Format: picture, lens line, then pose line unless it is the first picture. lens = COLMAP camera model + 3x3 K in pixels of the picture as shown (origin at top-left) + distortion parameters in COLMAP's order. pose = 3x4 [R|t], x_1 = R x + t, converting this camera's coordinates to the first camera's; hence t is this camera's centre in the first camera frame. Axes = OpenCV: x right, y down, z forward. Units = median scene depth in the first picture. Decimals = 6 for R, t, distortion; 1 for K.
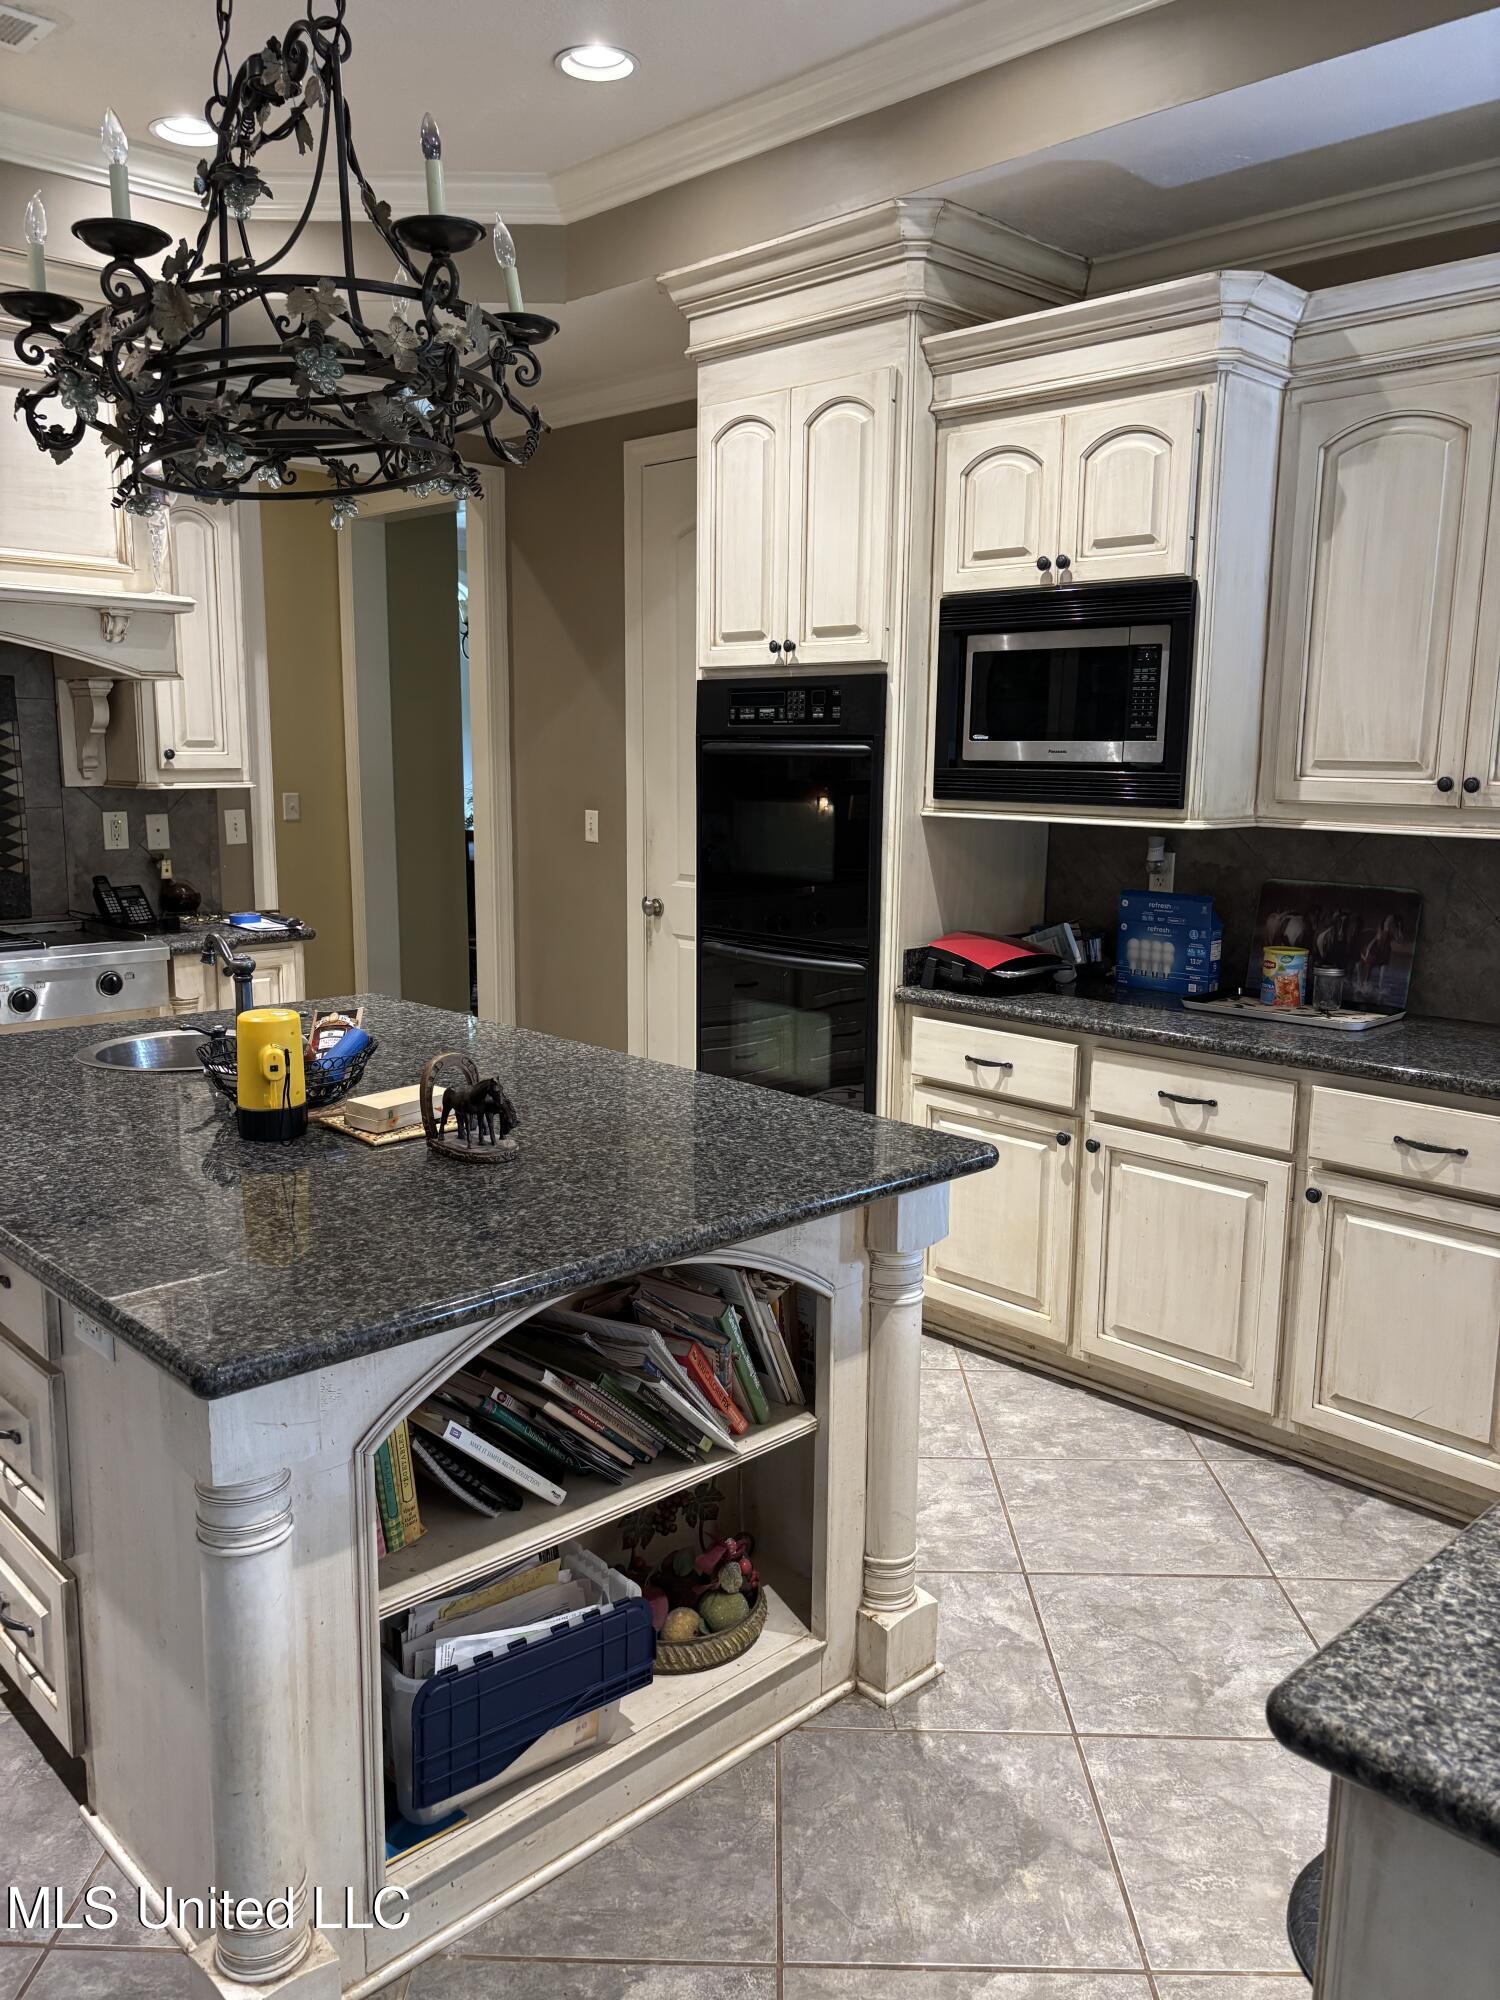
lens RADIAL K [[1526.2, 0, 749.4], [0, 1526.2, 1001.4], [0, 0, 1]] dist [-0.002414, 0.019671]
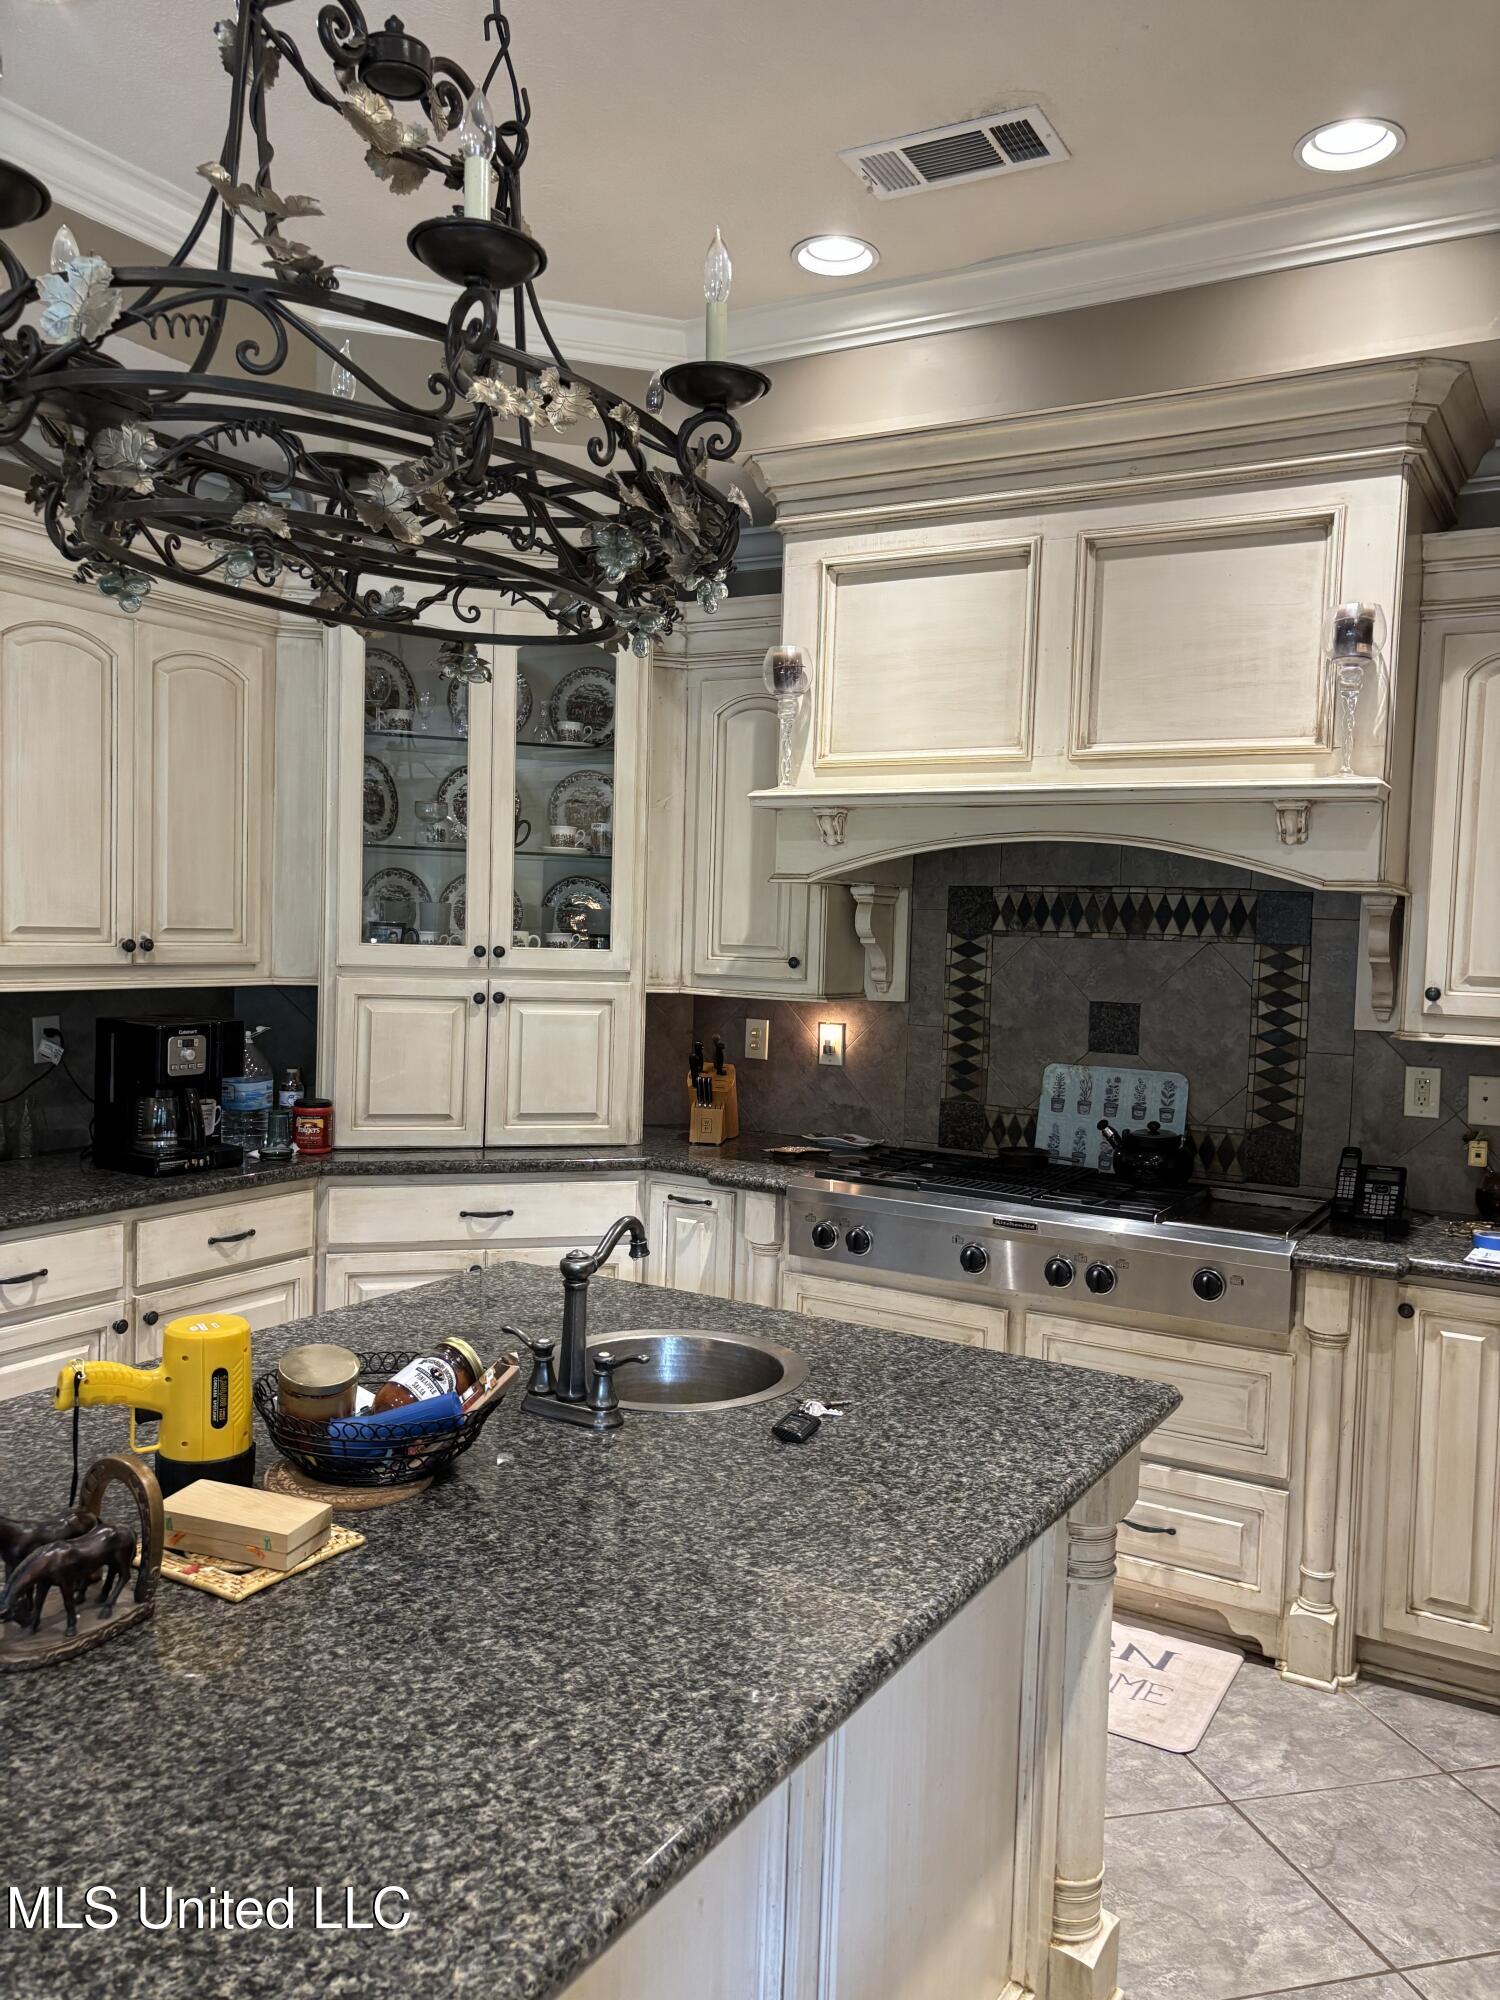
lens RADIAL K [[1526.2, 0, 749.8], [0, 1526.2, 1003.1], [0, 0, 1]] dist [-0.002414, 0.019671]
pose [[0.271871, 0.048659, -0.961103, 0.222532], [-0.188307, 0.982104, -0.003545, -0.094400], [0.943730, 0.181947, 0.276169, 0.497661]]
